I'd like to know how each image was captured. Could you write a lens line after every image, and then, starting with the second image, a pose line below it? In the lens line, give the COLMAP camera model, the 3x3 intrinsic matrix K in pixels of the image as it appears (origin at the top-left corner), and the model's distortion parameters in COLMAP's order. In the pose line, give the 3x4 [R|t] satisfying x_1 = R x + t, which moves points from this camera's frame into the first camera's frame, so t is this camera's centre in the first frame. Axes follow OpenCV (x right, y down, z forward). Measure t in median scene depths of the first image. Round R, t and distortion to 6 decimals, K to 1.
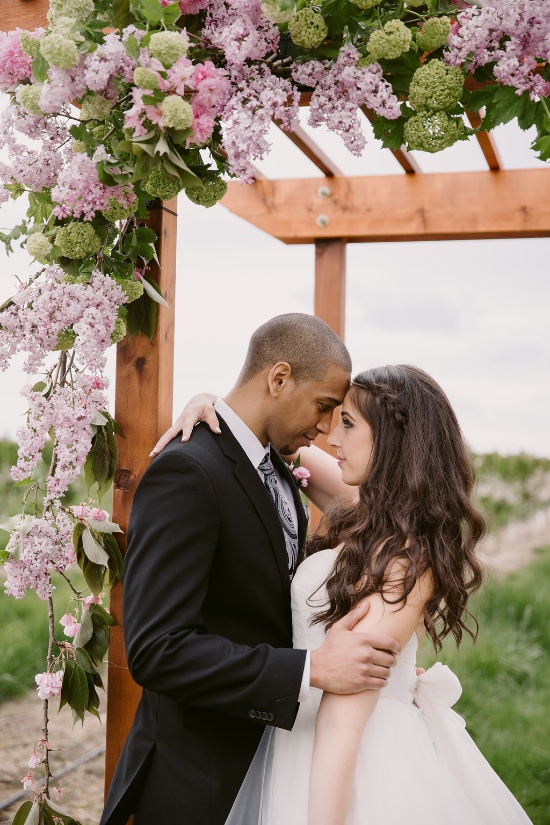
lens RADIAL K [[1327.1, 0, 273.6], [0, 1327.1, 398.6], [0, 0, 1]] dist [0.173778, 0.048094]
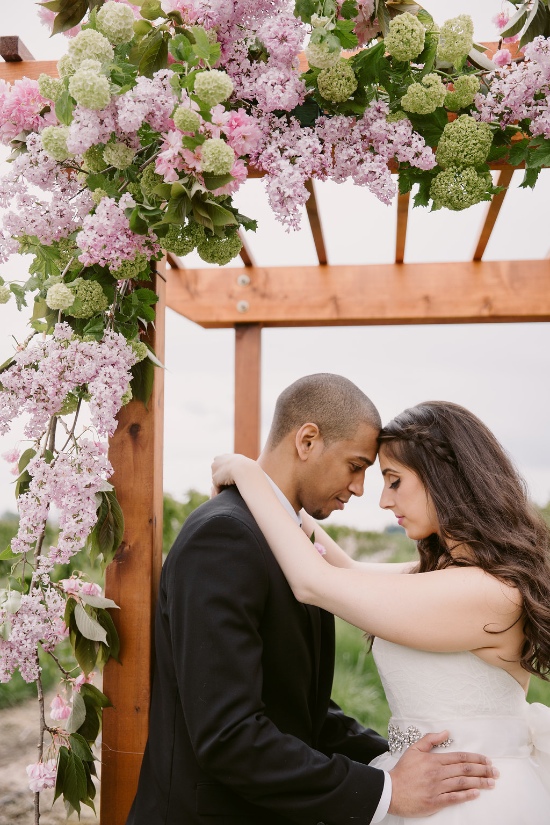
lens RADIAL K [[1065.1, 0, 235.5], [0, 1065.1, 411.3], [0, 0, 1]] dist [0.071178, 0.026550]
pose [[0.987354, -0.003805, 0.158486, -0.164349], [0.014993, 0.997472, -0.069460, 0.016557], [-0.157821, 0.070957, 0.984915, 0.245379]]
